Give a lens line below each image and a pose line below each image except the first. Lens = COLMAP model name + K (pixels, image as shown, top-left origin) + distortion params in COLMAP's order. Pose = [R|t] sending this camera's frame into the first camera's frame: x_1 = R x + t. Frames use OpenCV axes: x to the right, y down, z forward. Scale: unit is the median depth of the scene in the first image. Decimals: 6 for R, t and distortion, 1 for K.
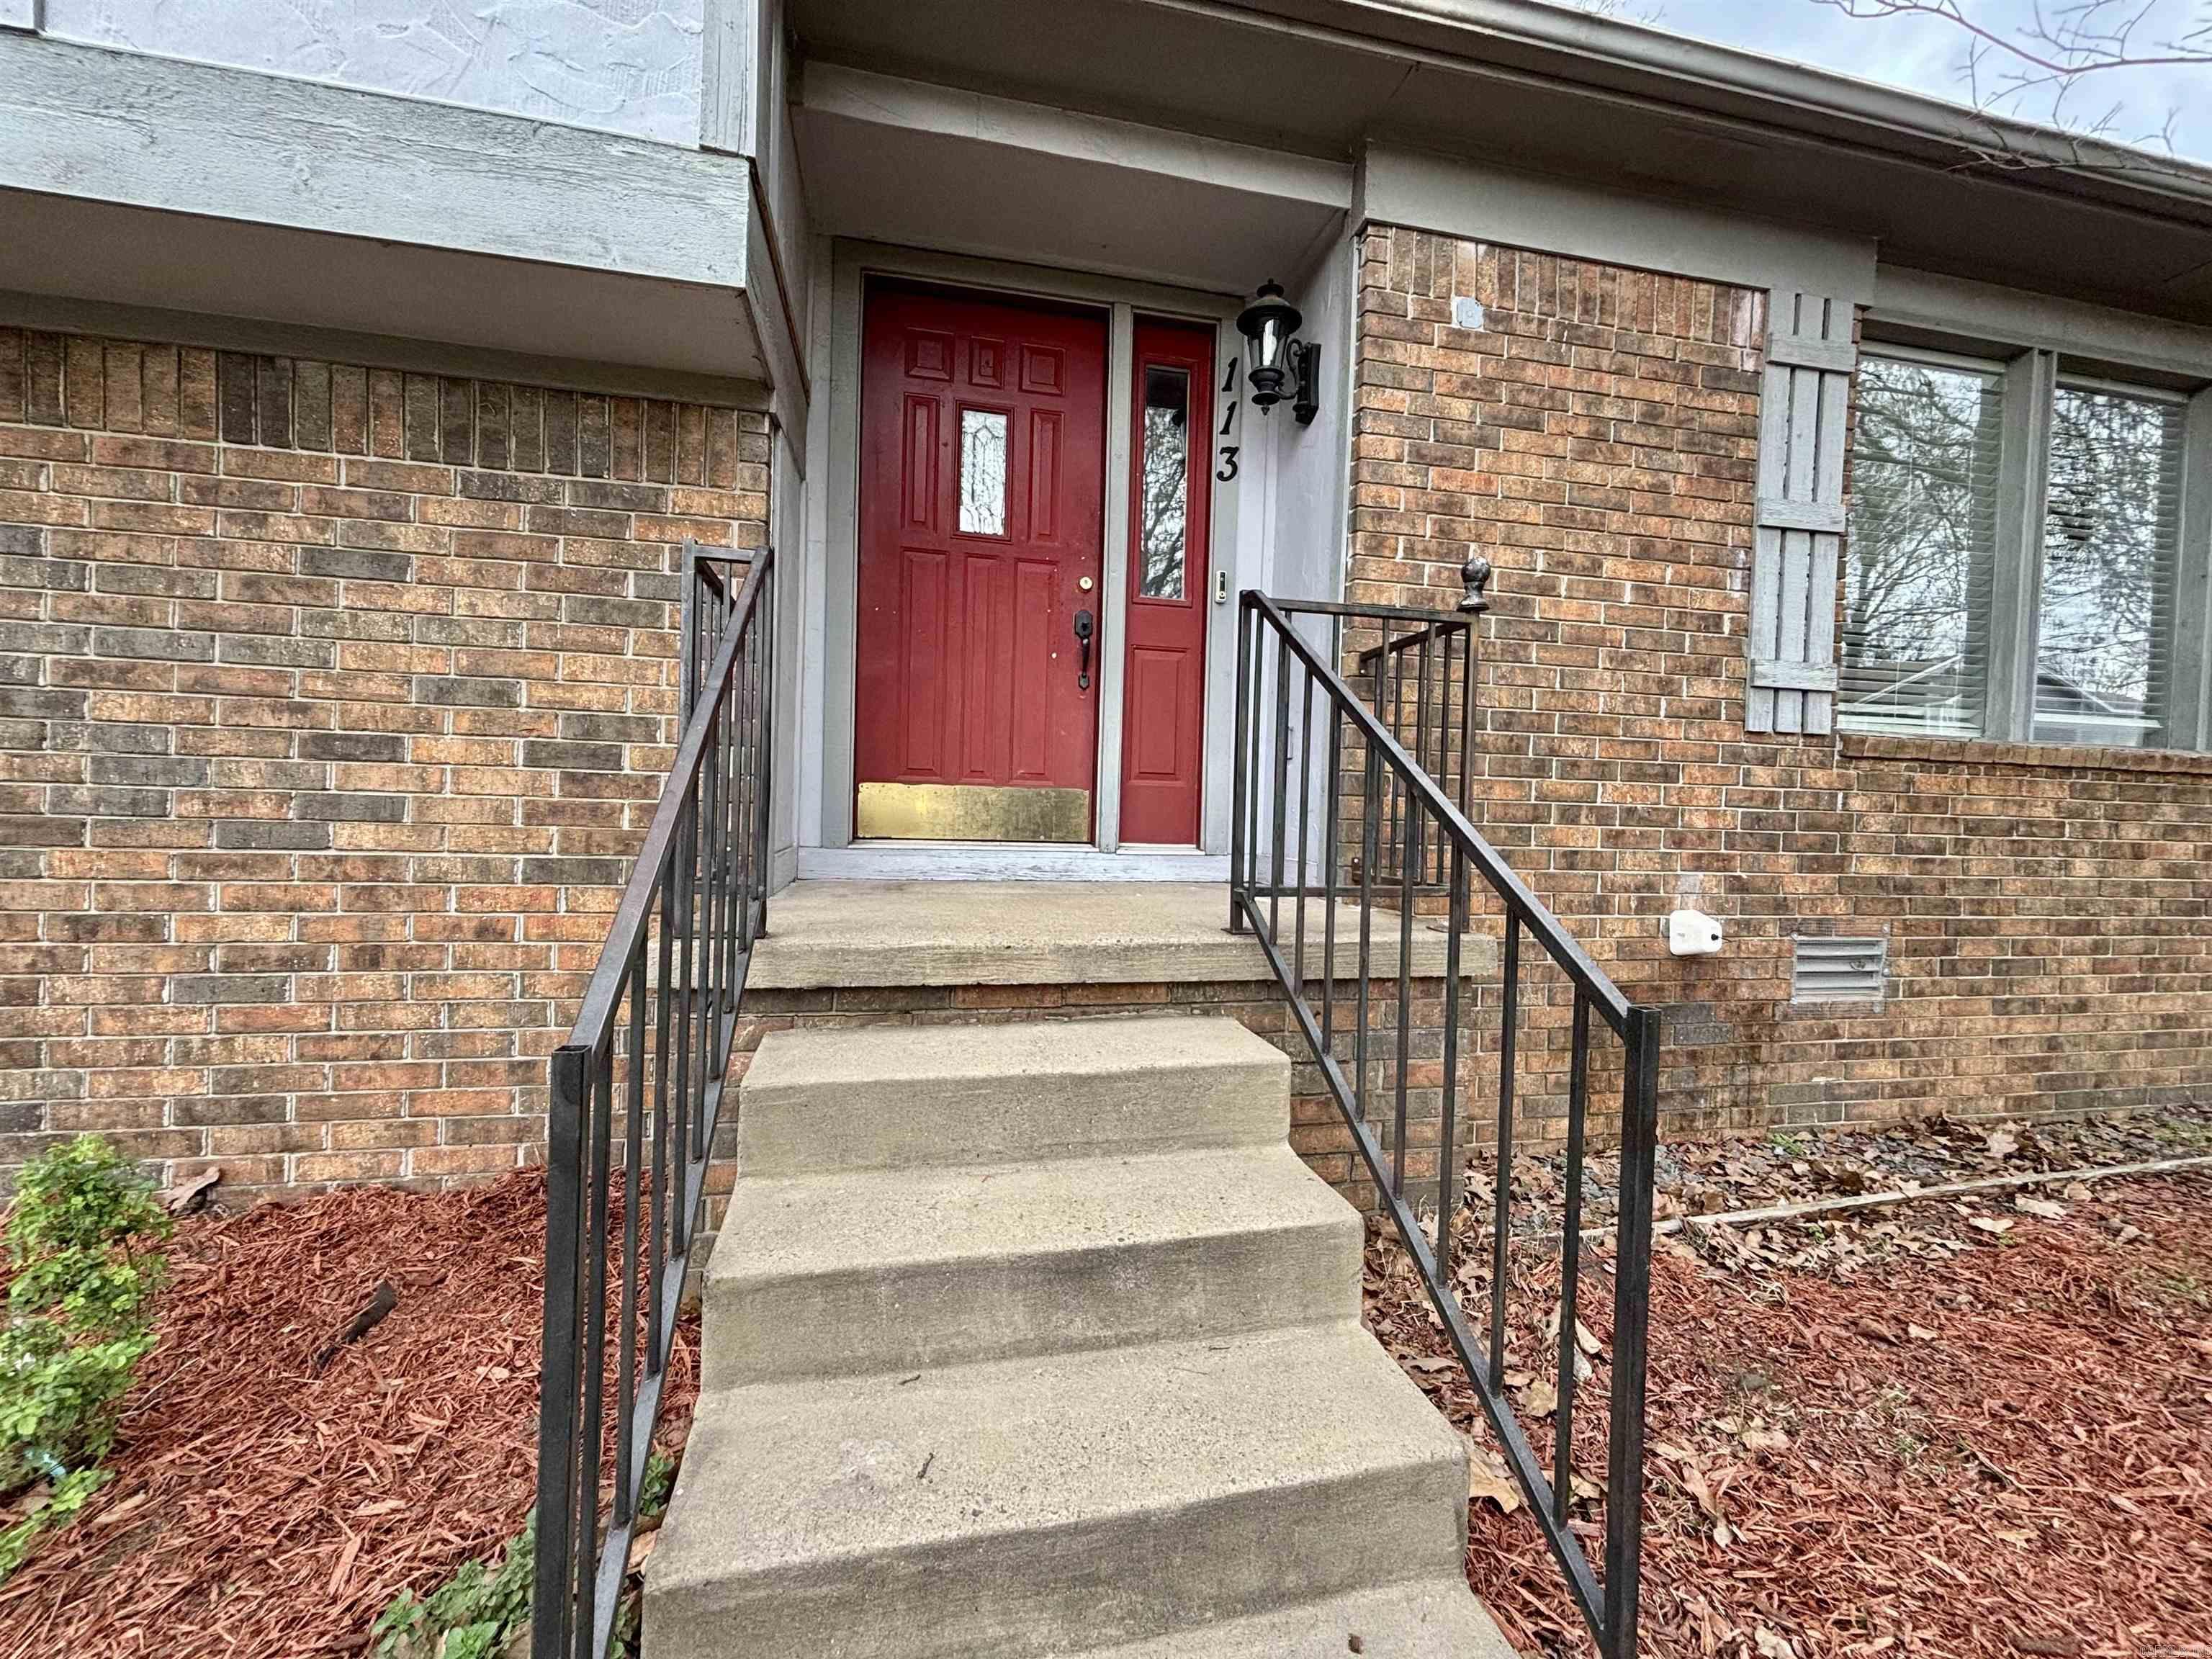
lens RADIAL K [[885.4, 0, 1105.1], [0, 885.4, 808.6], [0, 0, 1]] dist [-0.003113, -0.000561]
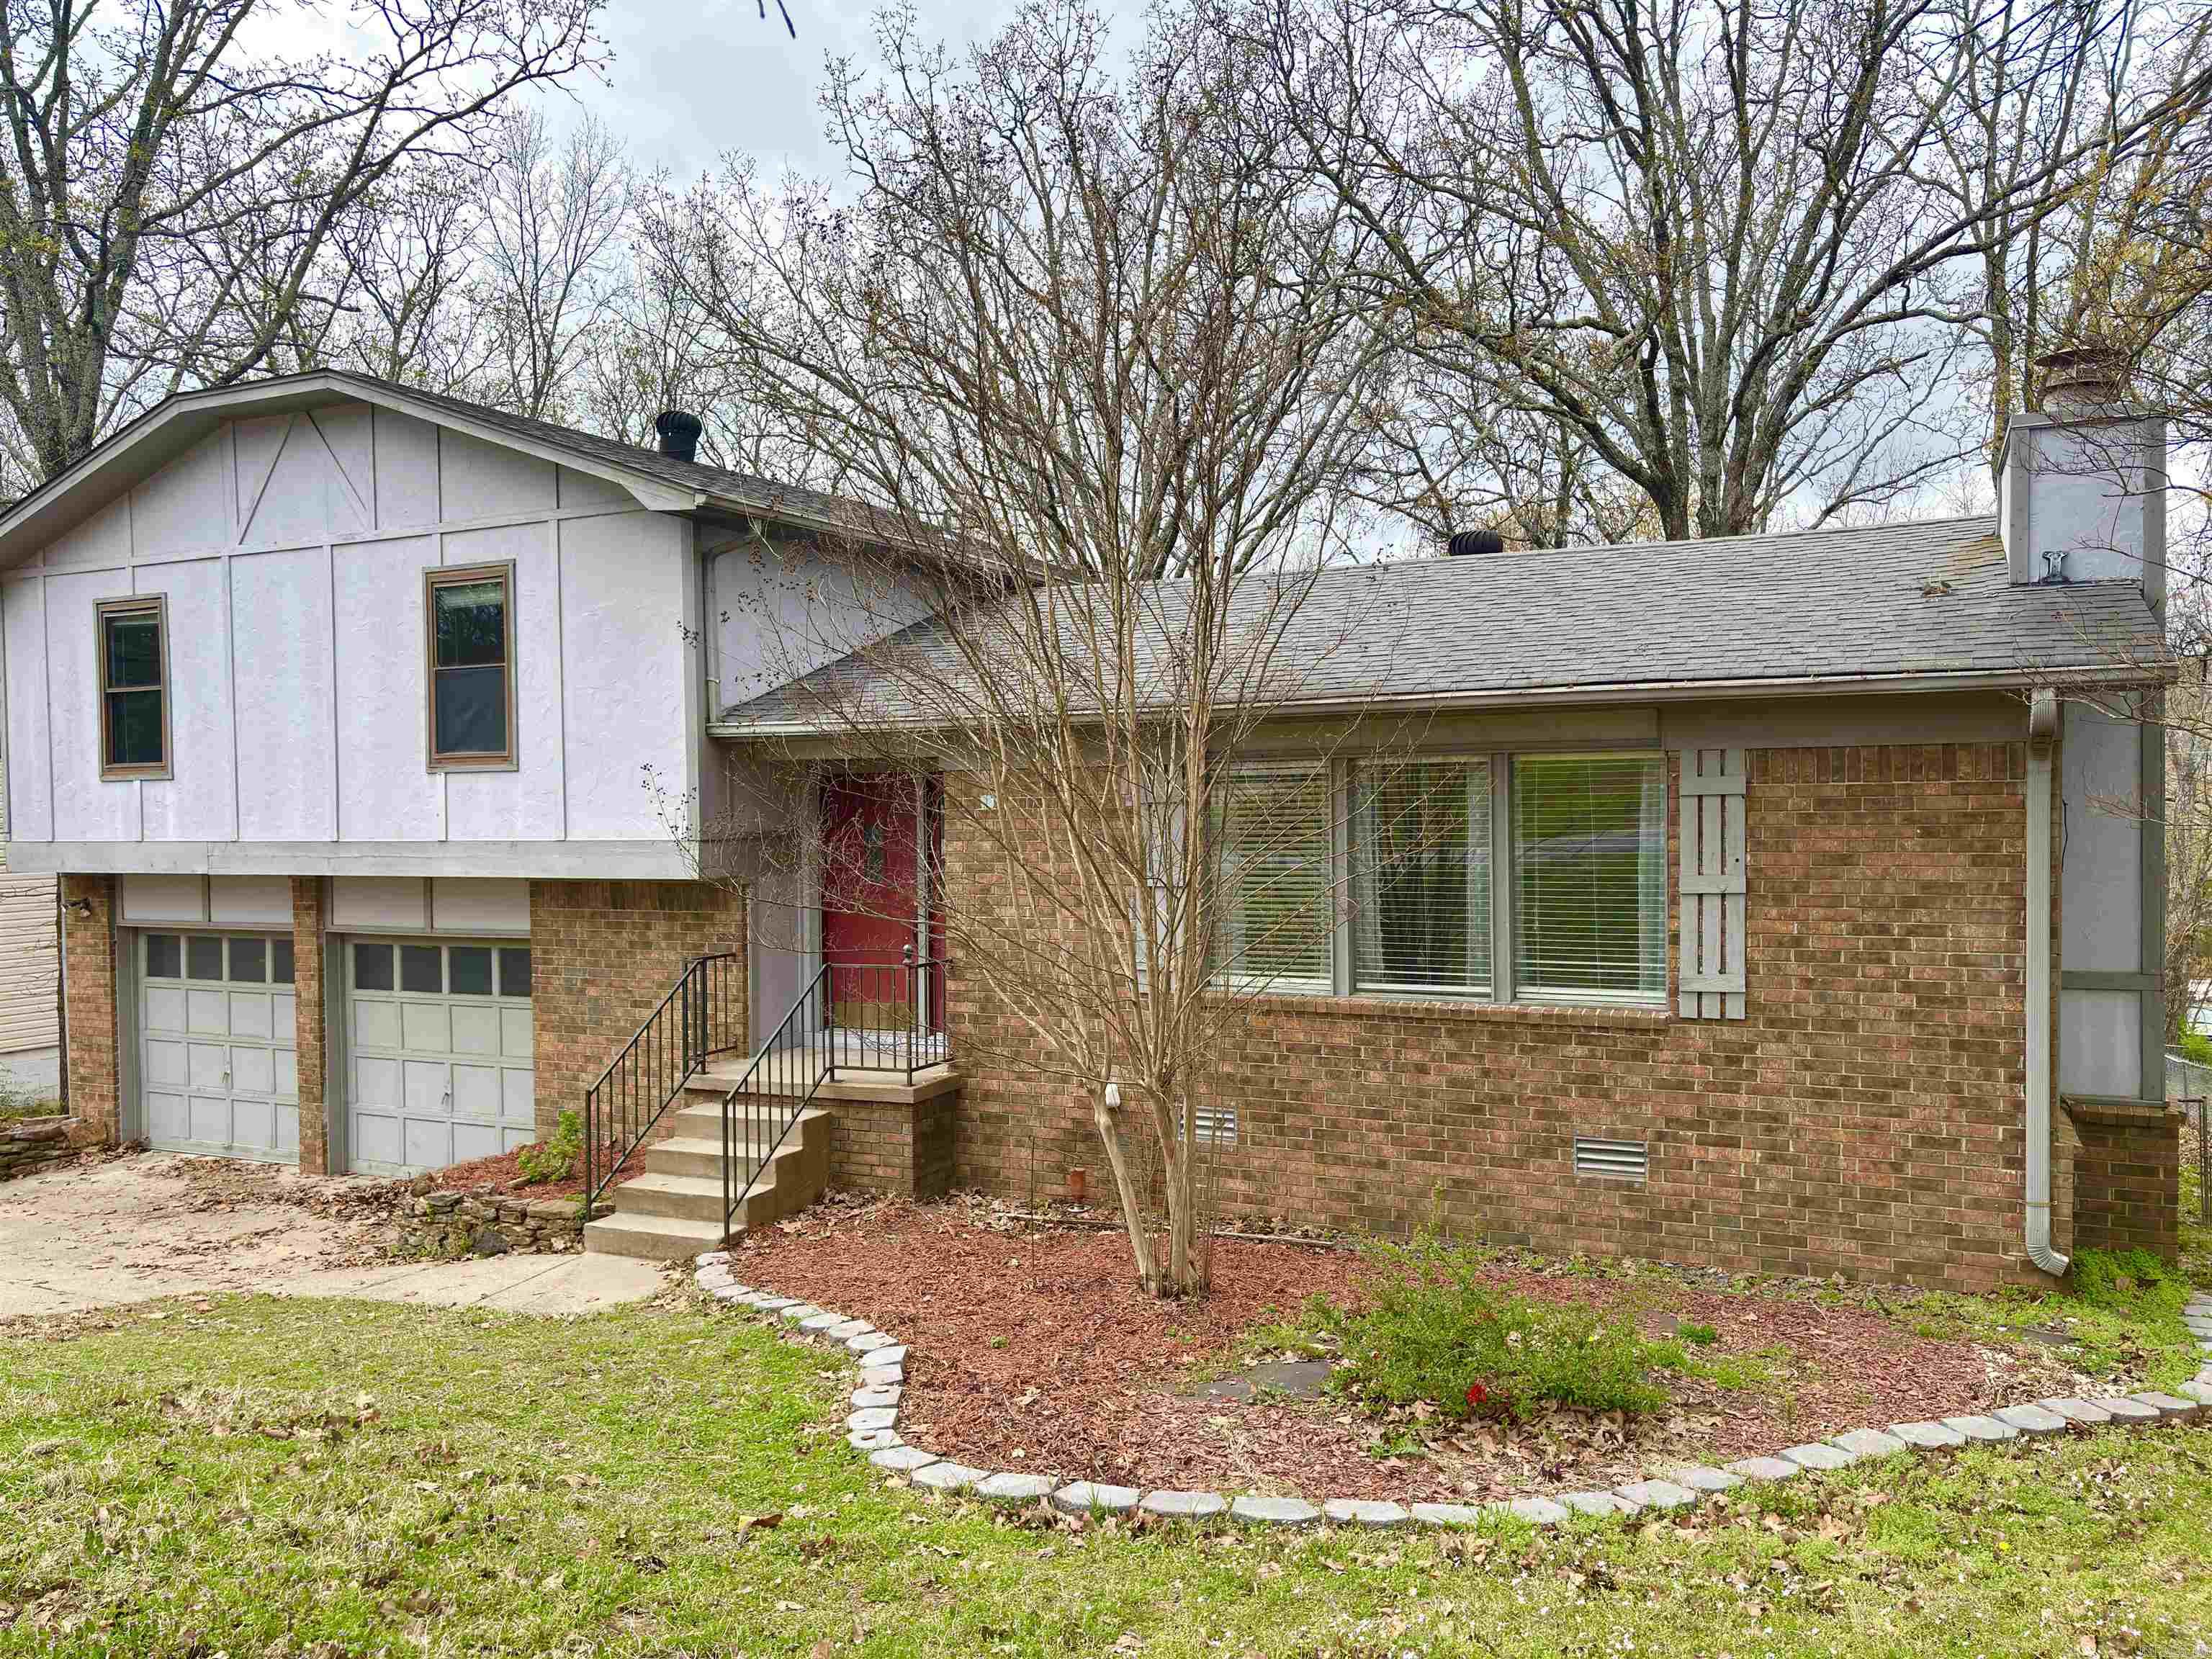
lens RADIAL K [[1667.8, 0, 1105.8], [0, 1667.8, 837.0], [0, 0, 1]] dist [0.031188, -0.003432]
pose [[0.789773, -0.032392, -0.612543, 2.633284], [0.016682, 0.999370, -0.031339, -0.284767], [0.613172, 0.014532, 0.789816, -1.724831]]
